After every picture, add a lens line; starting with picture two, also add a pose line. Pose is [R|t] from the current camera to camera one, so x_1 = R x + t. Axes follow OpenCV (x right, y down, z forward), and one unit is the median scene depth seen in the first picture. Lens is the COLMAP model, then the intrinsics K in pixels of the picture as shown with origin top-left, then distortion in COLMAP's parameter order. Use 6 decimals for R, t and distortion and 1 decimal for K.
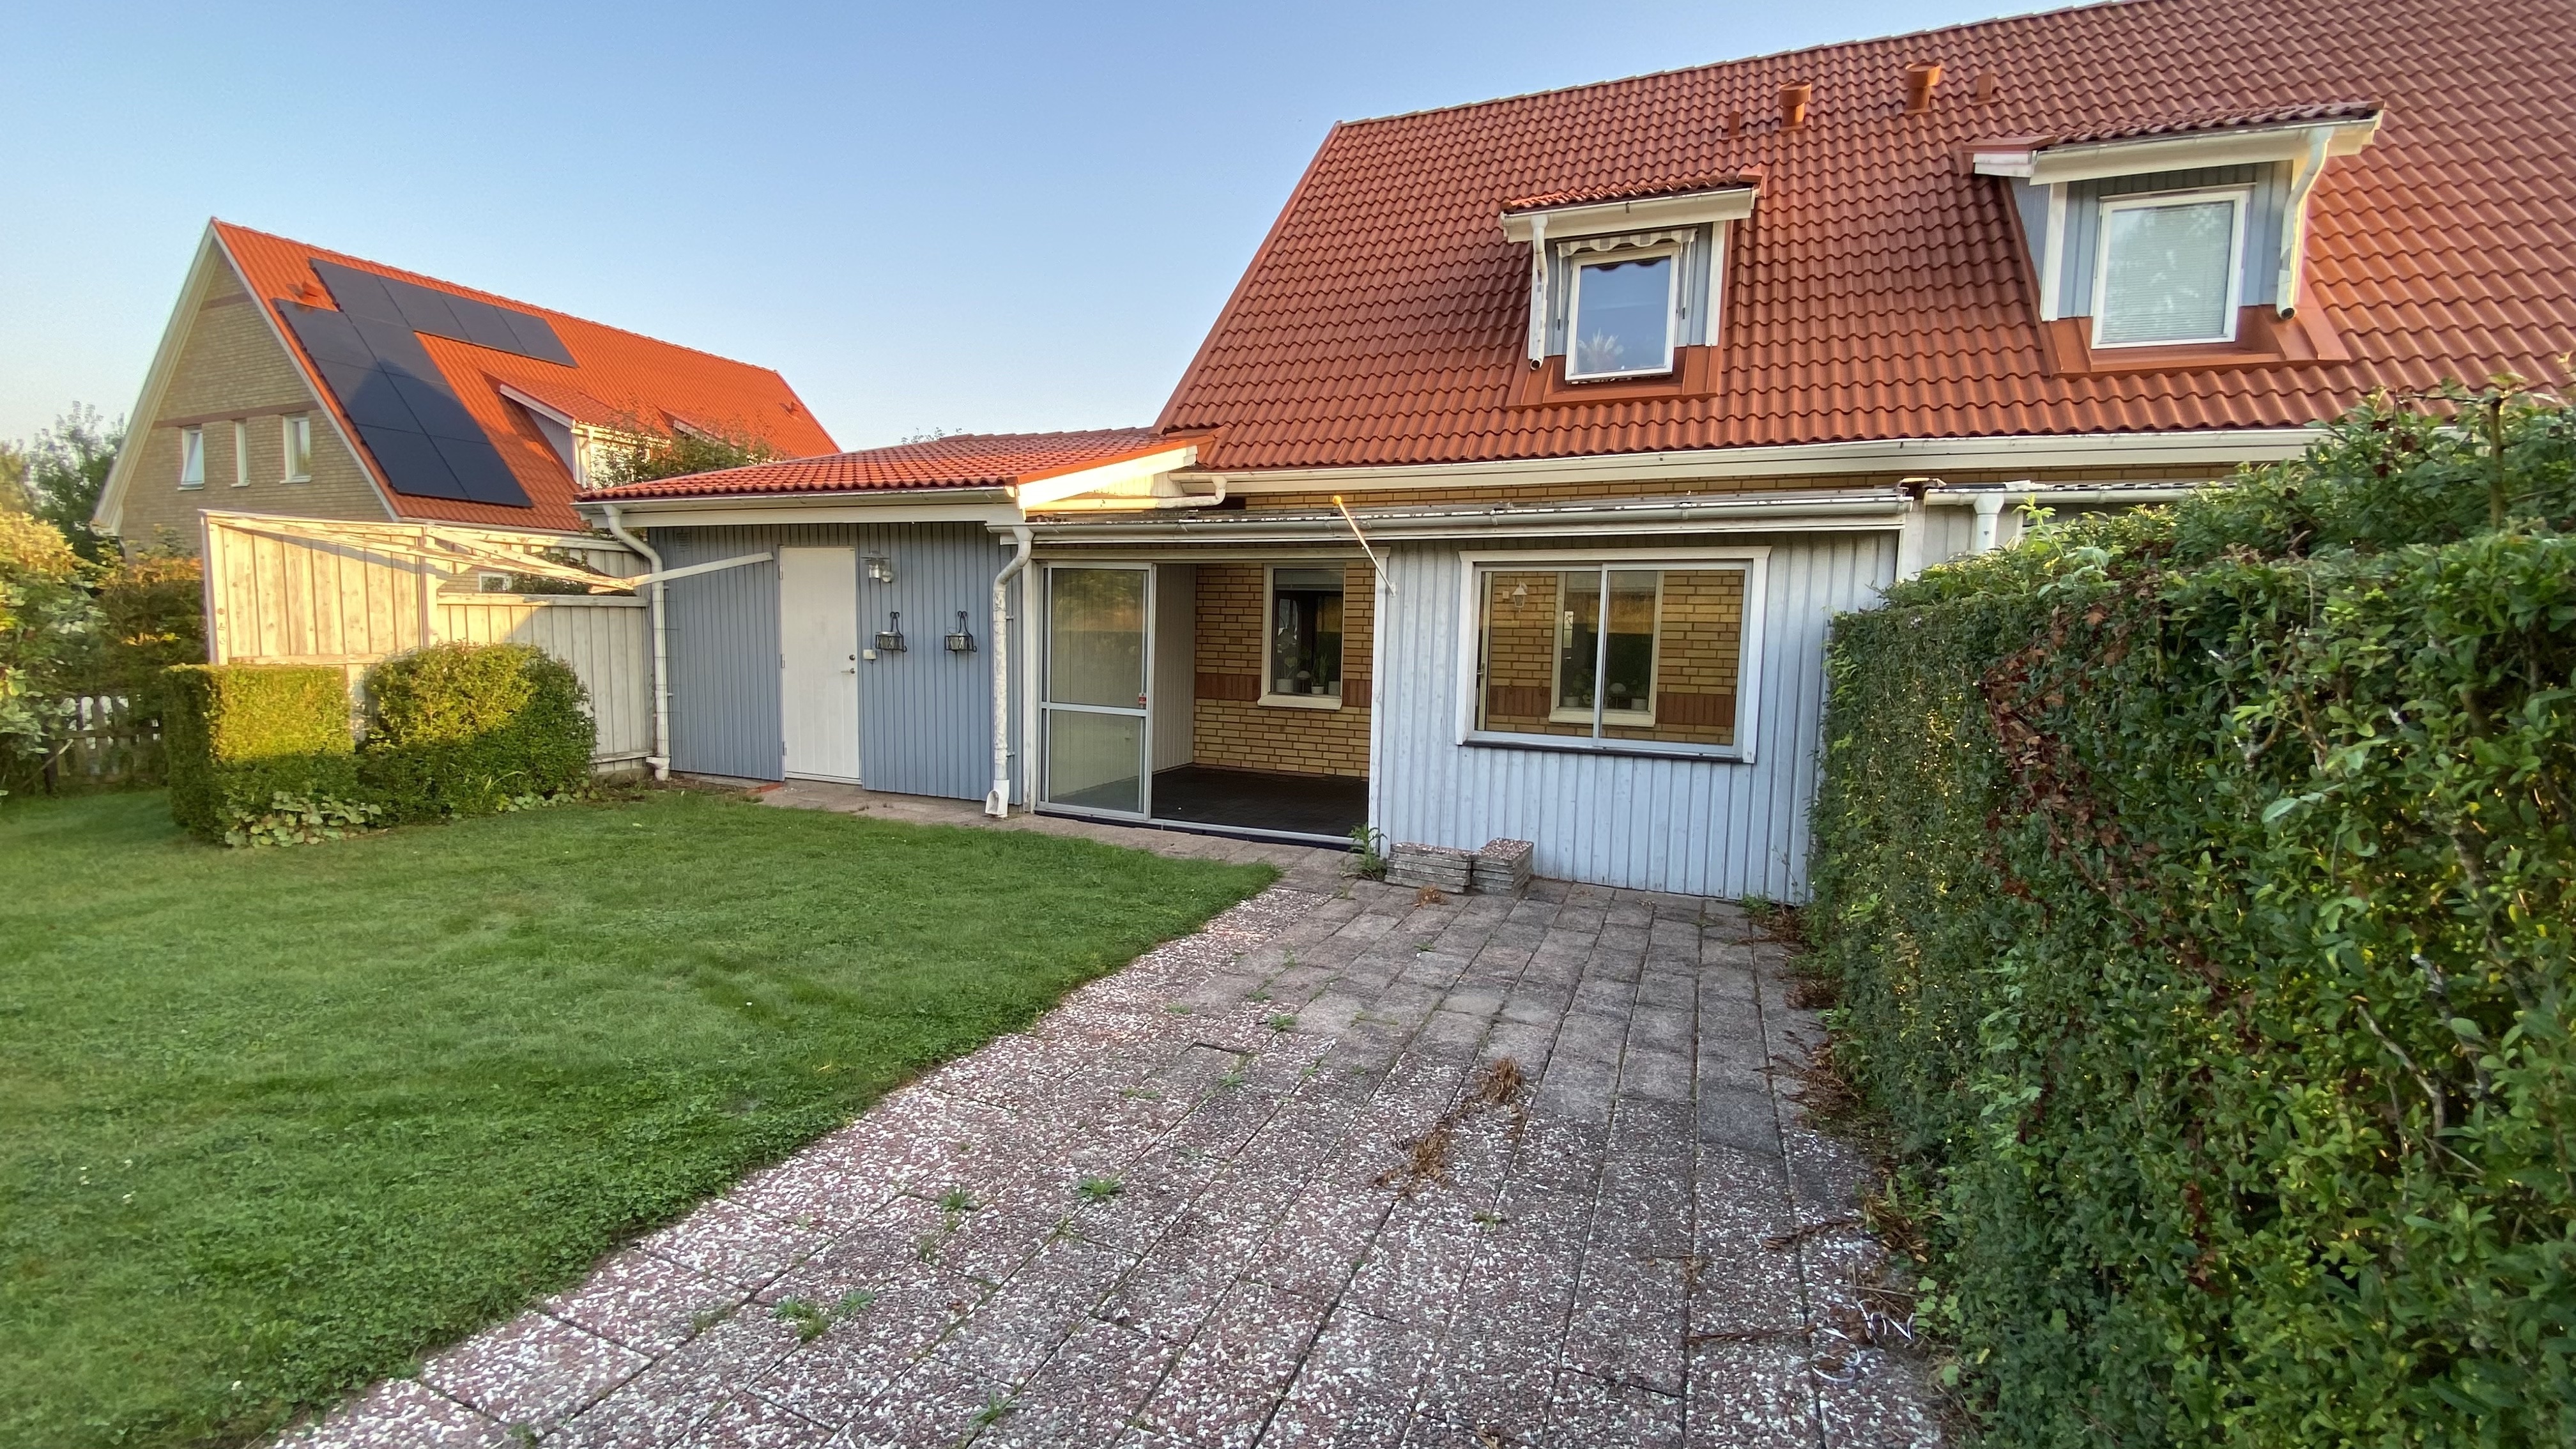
lens RADIAL K [[1049.0, 0, 1281.4], [0, 1049.0, 726.9], [0, 0, 1]] dist [-0.003187, -0.001855]
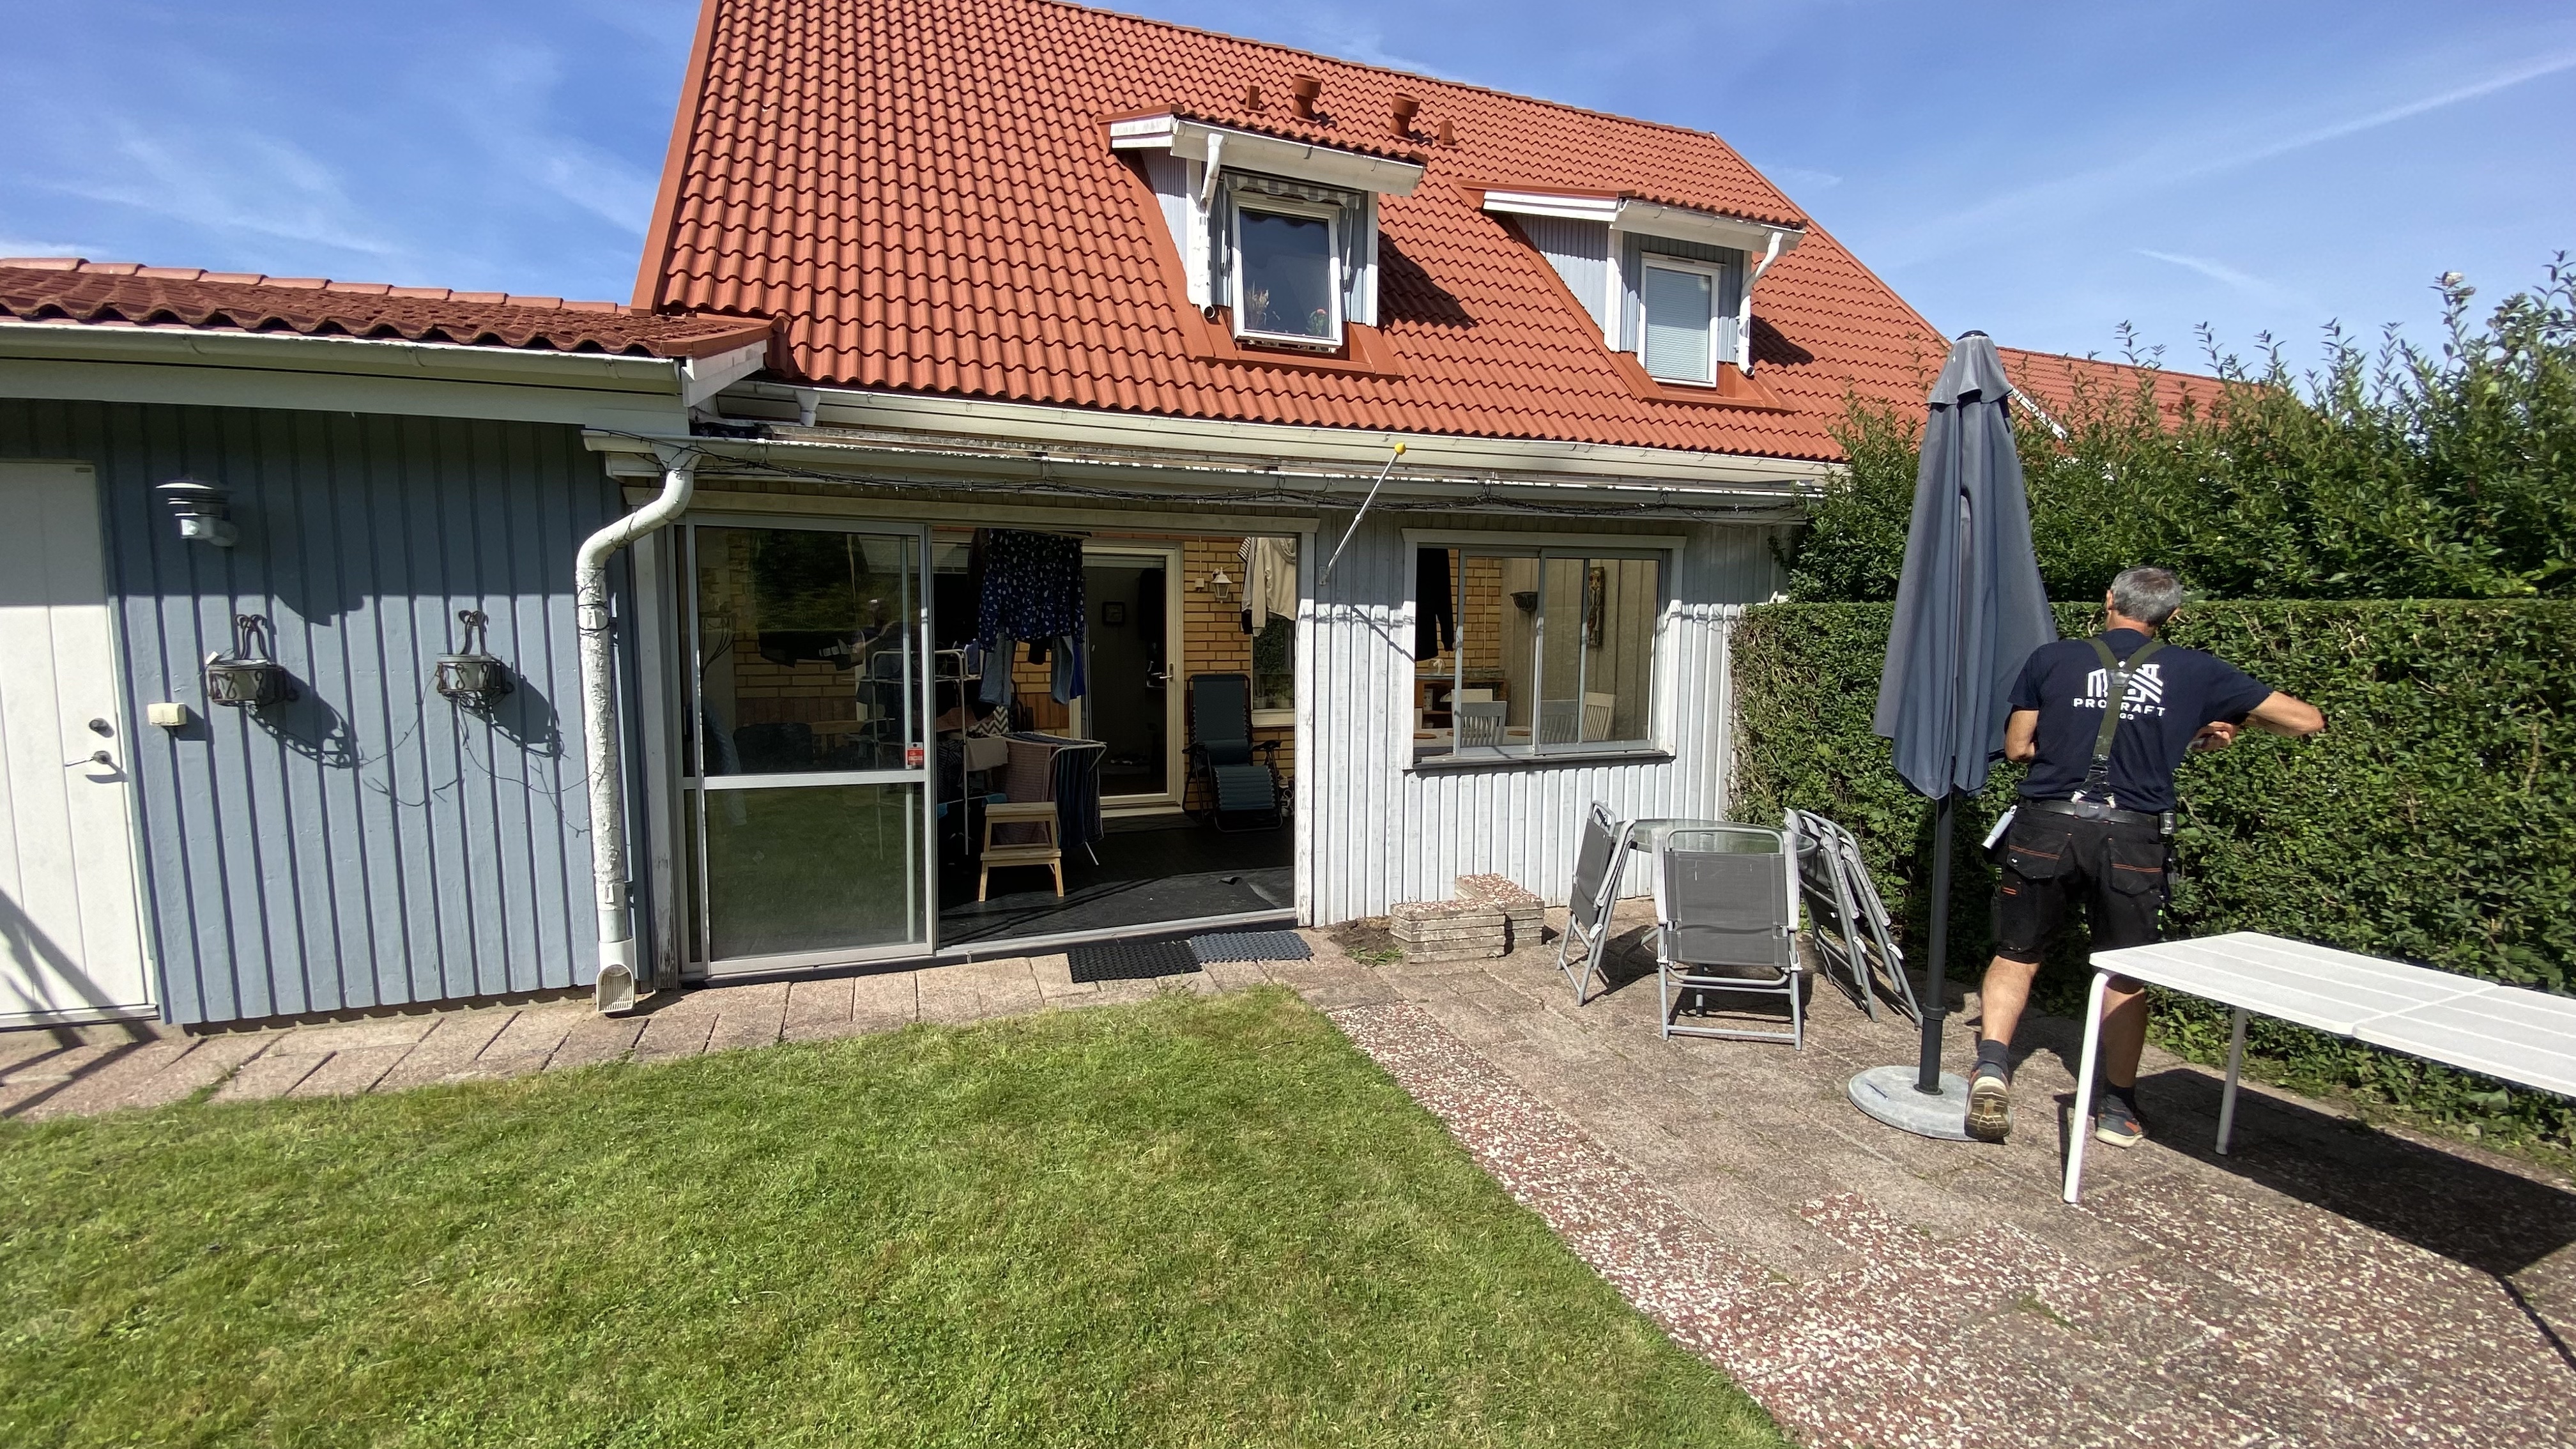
lens RADIAL K [[1049.0, 0, 1276.9], [0, 1049.0, 721.2], [0, 0, 1]] dist [-0.003187, -0.001855]
pose [[0.731570, -0.084322, 0.676532, -0.381582], [0.079181, 0.996115, 0.038532, -0.051083], [-0.677153, 0.025380, 0.735405, 0.414539]]
